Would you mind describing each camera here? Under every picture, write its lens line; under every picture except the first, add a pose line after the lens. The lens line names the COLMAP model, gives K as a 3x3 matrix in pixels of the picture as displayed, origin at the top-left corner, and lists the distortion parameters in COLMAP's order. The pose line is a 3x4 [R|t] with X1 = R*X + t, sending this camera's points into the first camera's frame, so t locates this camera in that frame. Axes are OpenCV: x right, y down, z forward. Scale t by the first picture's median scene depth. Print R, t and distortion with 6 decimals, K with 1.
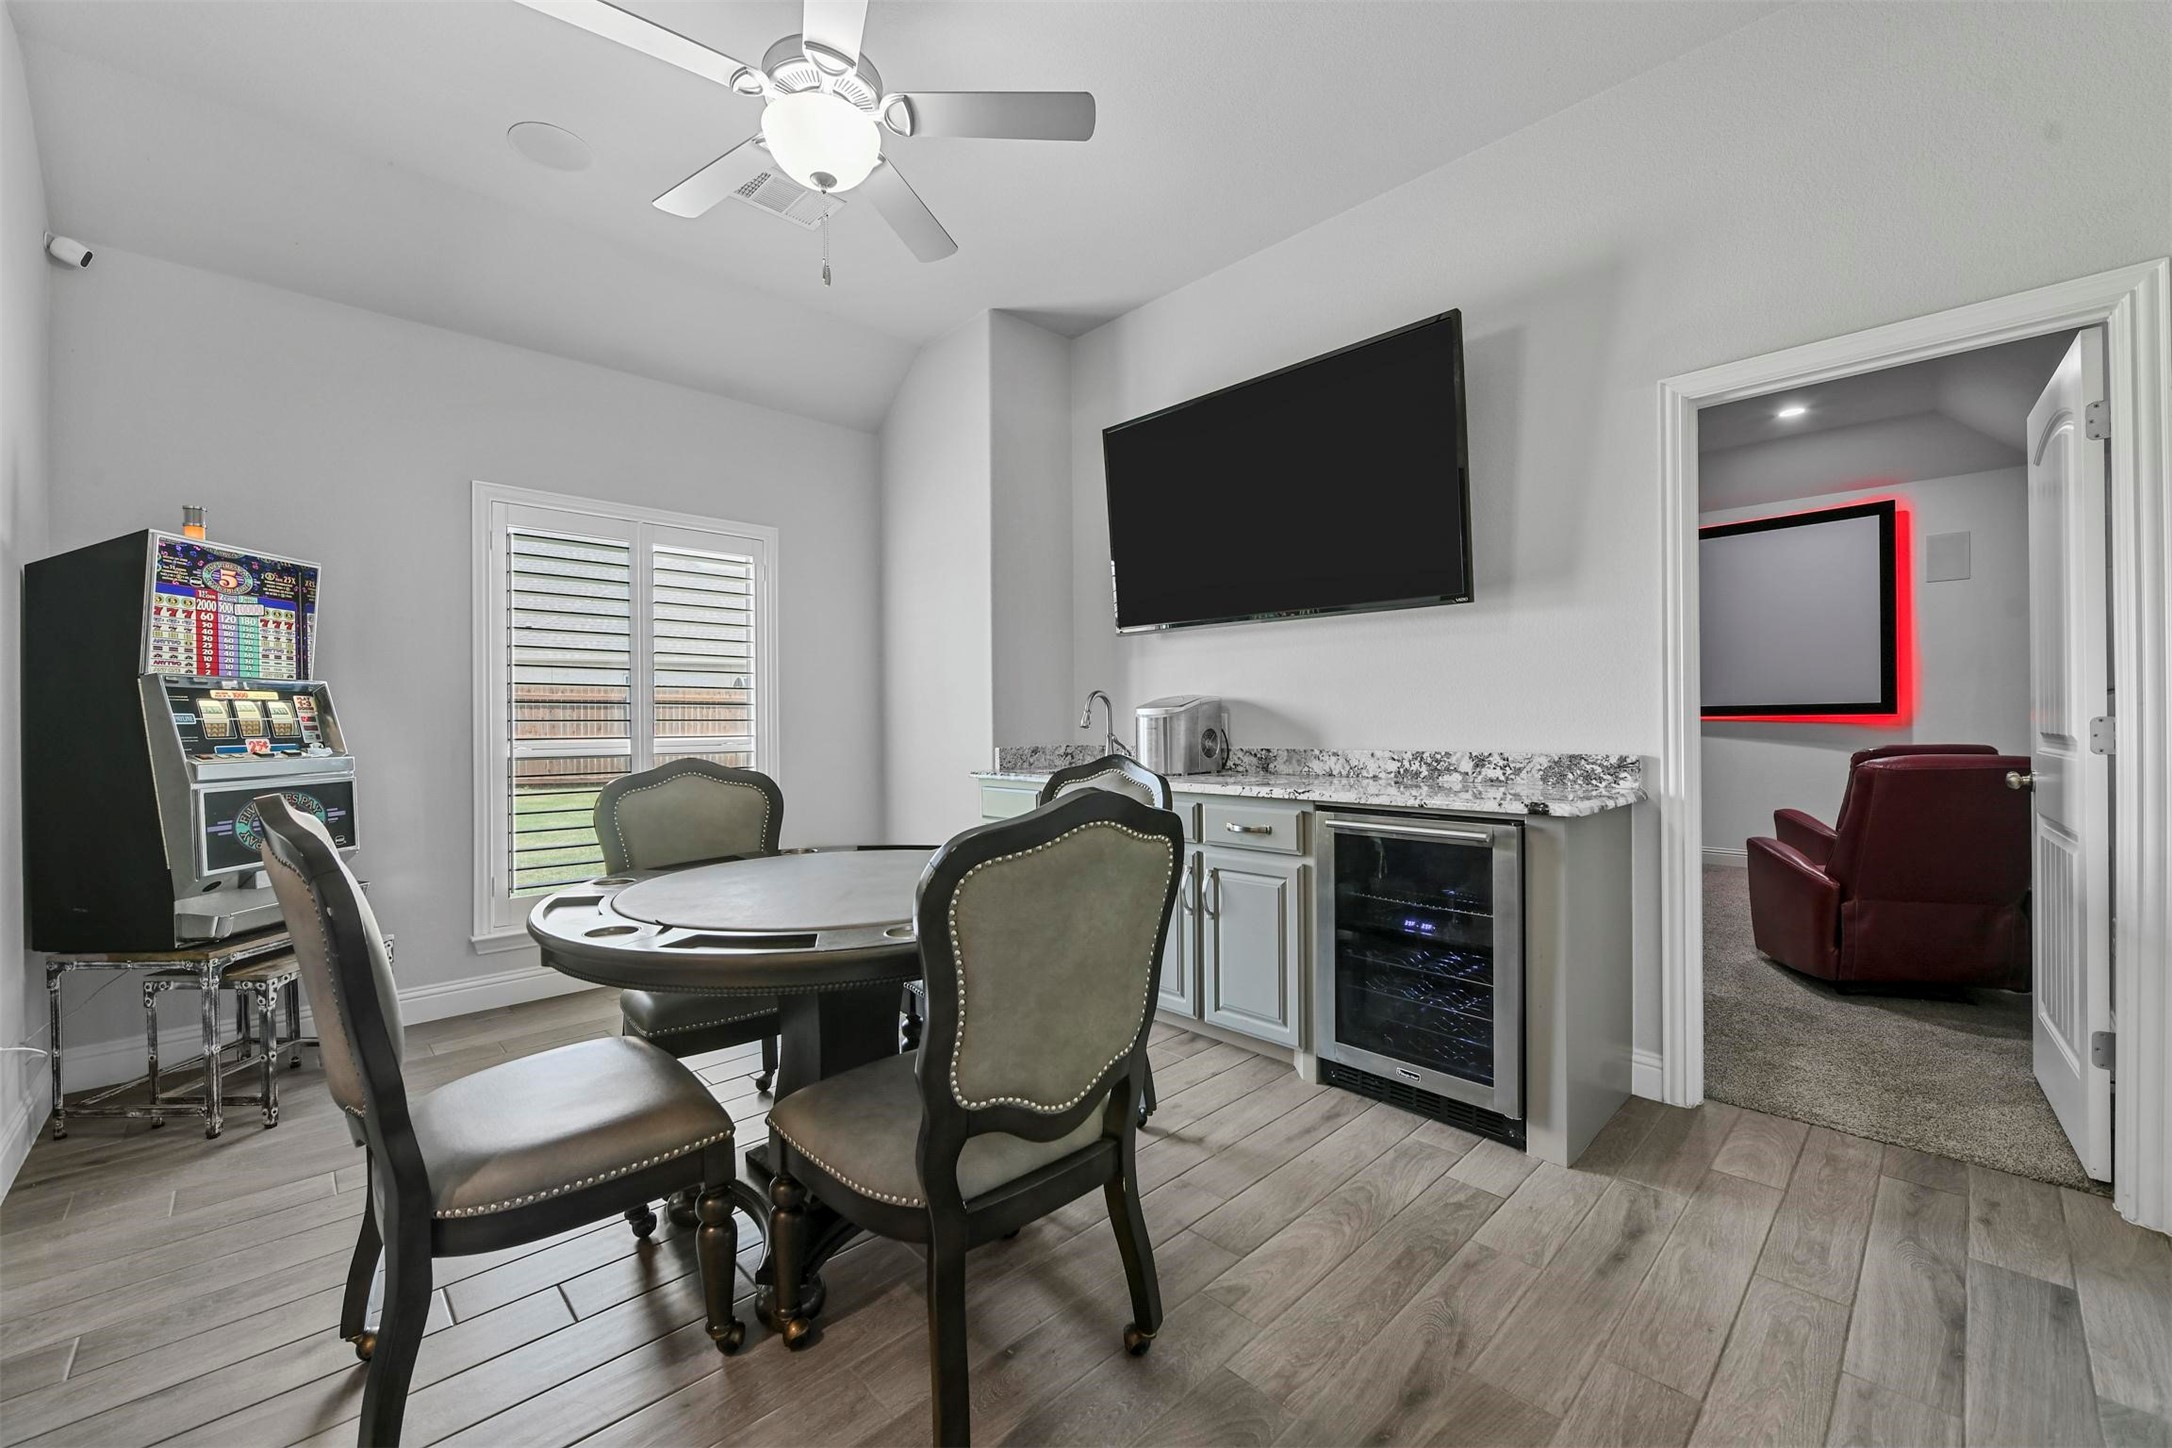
lens RADIAL K [[847.5, 0, 1089.0], [0, 847.5, 726.0], [0, 0, 1]] dist [0.013402, 0.000036]
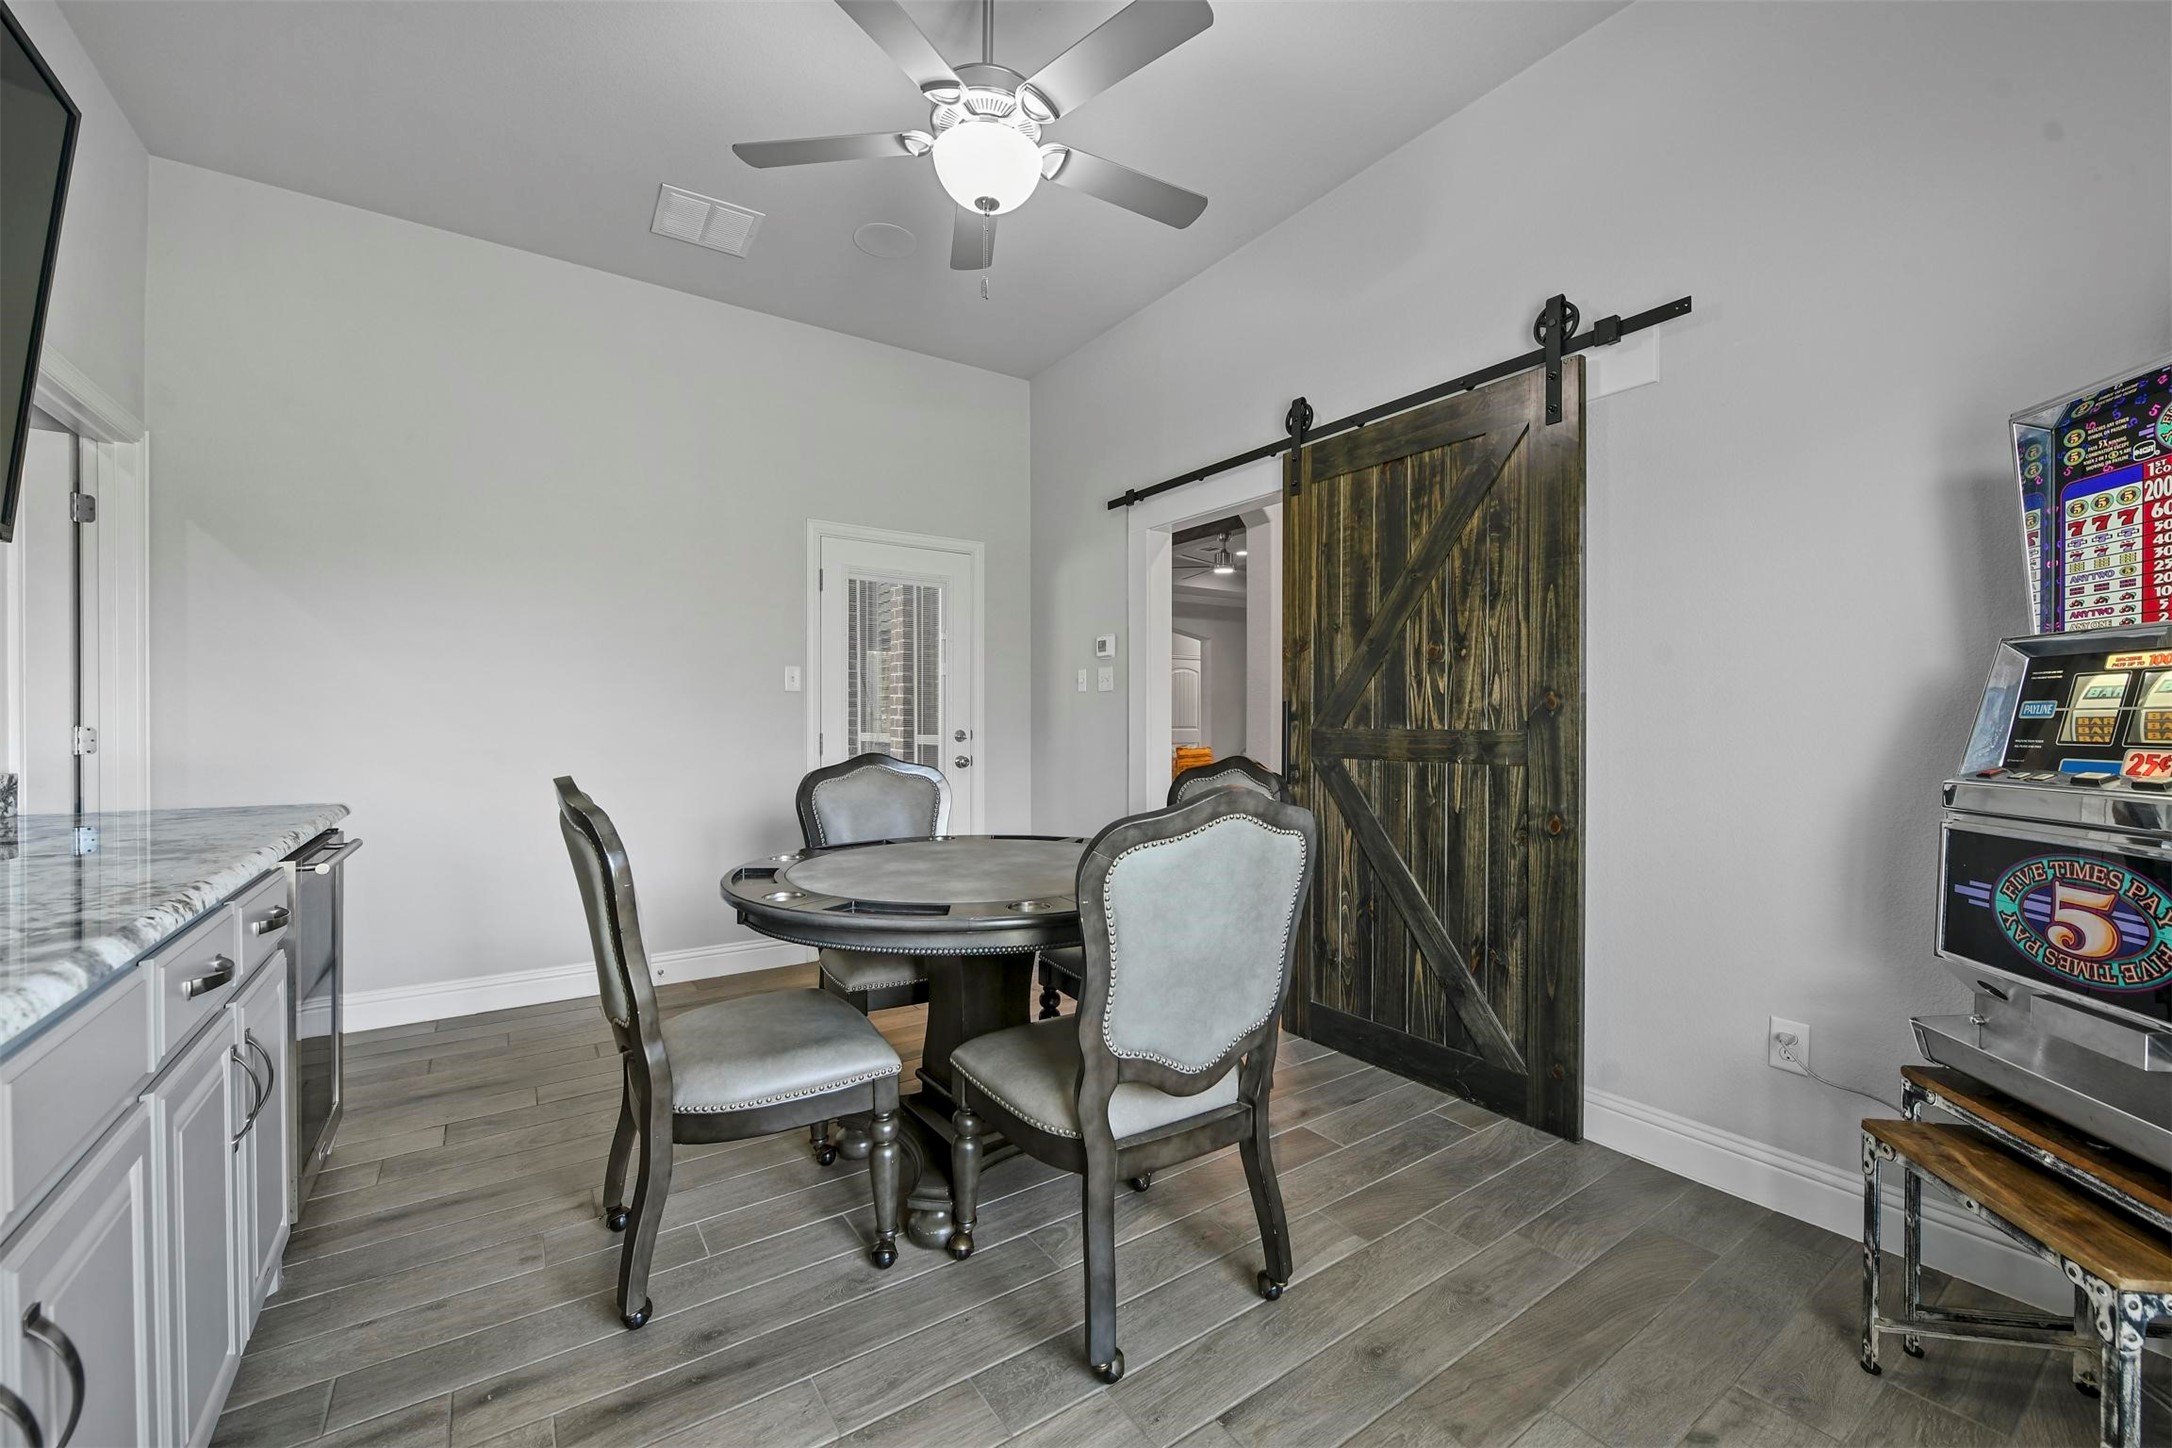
lens RADIAL K [[847.5, 0, 1089.0], [0, 847.5, 726.0], [0, 0, 1]] dist [0.013402, 0.000036]
pose [[-0.985300, 0.003512, 0.170796, -0.497802], [0.006129, 0.999872, 0.014794, -0.009594], [-0.170722, 0.015623, -0.985195, 1.677631]]
